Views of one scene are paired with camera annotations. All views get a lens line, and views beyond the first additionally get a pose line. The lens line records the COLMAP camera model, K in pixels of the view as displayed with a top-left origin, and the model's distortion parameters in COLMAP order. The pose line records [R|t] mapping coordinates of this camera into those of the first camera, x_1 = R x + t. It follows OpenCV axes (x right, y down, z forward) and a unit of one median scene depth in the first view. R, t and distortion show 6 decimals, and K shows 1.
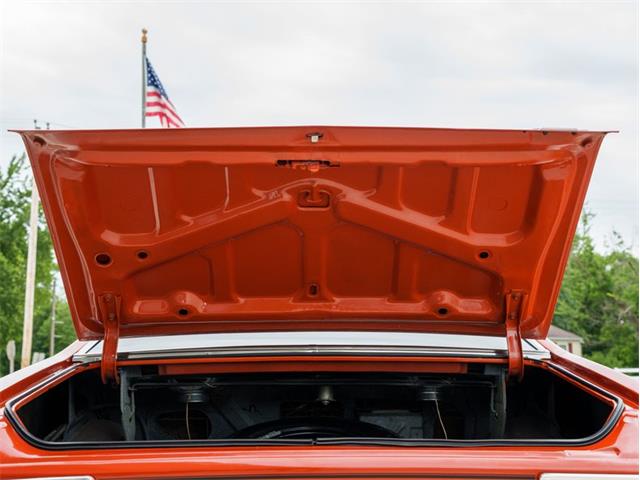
lens RADIAL K [[1292.0, 0, 319.4], [0, 1292.0, 210.4], [0, 0, 1]] dist [0.387322, 0.349936]
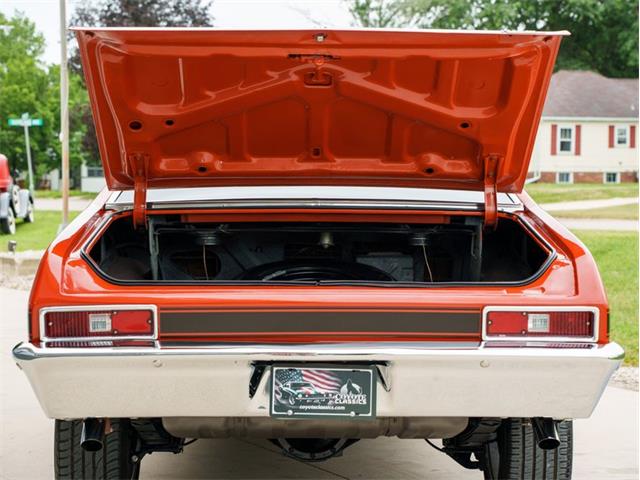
lens RADIAL K [[1374.6, 0, 333.4], [0, 1374.6, 242.5], [0, 0, 1]] dist [0.519357, 0.177831]
pose [[0.999879, 0.010859, 0.011111, -0.002404], [-0.012400, 0.988665, 0.149622, -0.041653], [-0.009360, -0.149742, 0.988681, -0.211607]]
